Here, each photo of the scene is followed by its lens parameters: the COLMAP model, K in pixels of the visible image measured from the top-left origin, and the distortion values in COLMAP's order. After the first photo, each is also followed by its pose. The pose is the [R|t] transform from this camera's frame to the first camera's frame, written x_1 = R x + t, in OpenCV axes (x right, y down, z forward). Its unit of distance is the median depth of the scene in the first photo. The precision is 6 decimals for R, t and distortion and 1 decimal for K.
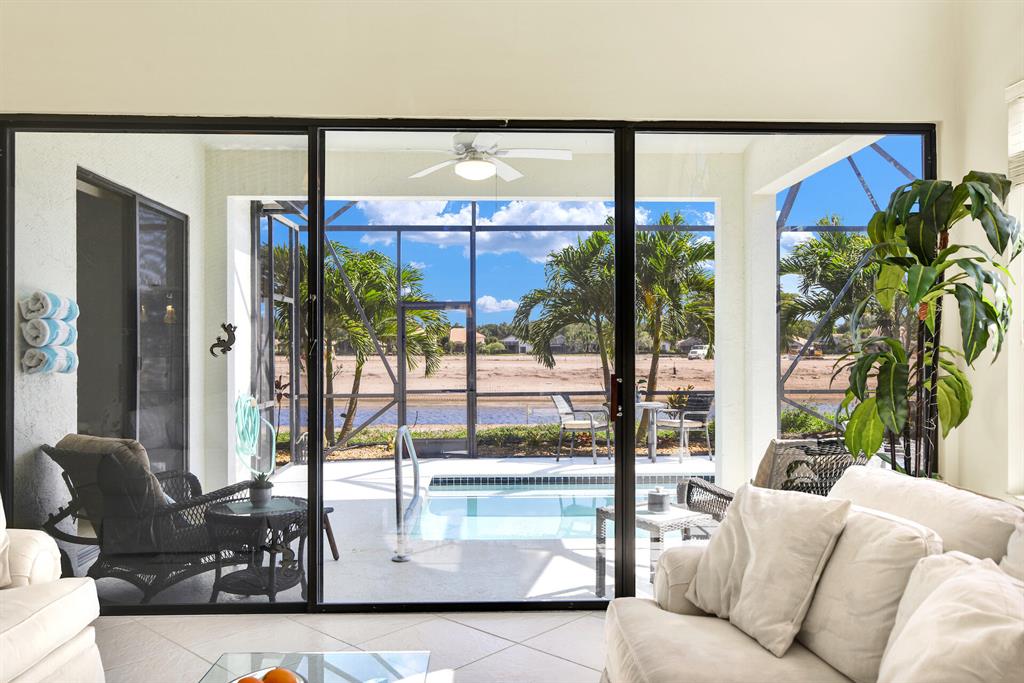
lens RADIAL K [[786.6, 0, 506.9], [0, 786.6, 344.2], [0, 0, 1]] dist [0.004141, 0.001334]
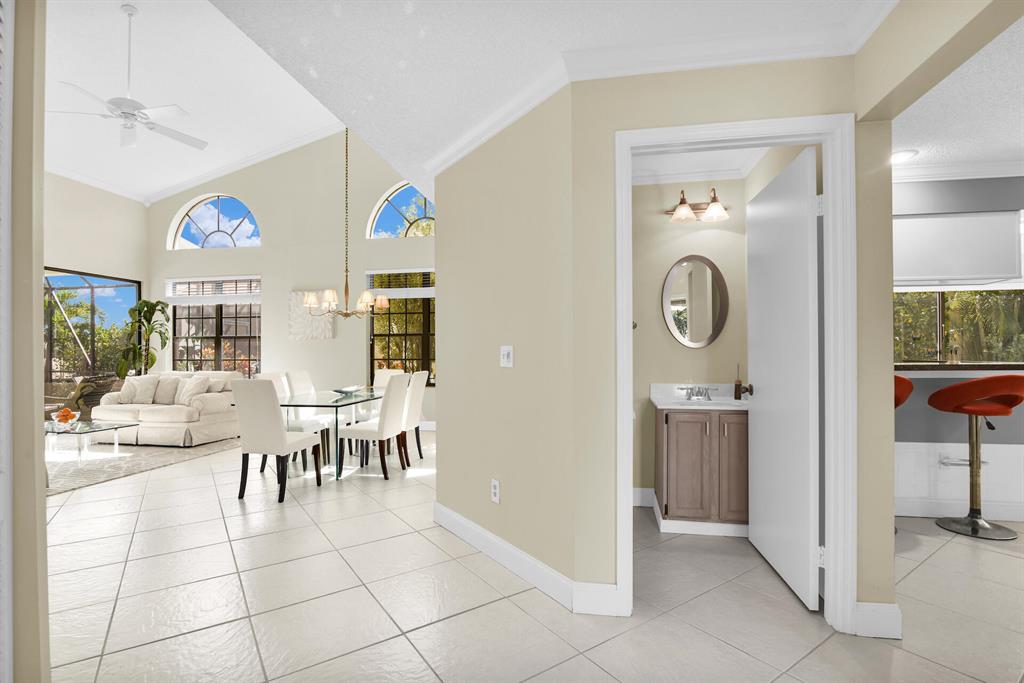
lens RADIAL K [[486.1, 0, 516.4], [0, 486.1, 354.2], [0, 0, 1]] dist [-0.022263, 0.000836]
pose [[0.208104, -0.001622, 0.978105, -0.455113], [-0.002366, 0.999995, 0.002162, 0.011498], [-0.978104, -0.002764, 0.208100, -0.406988]]
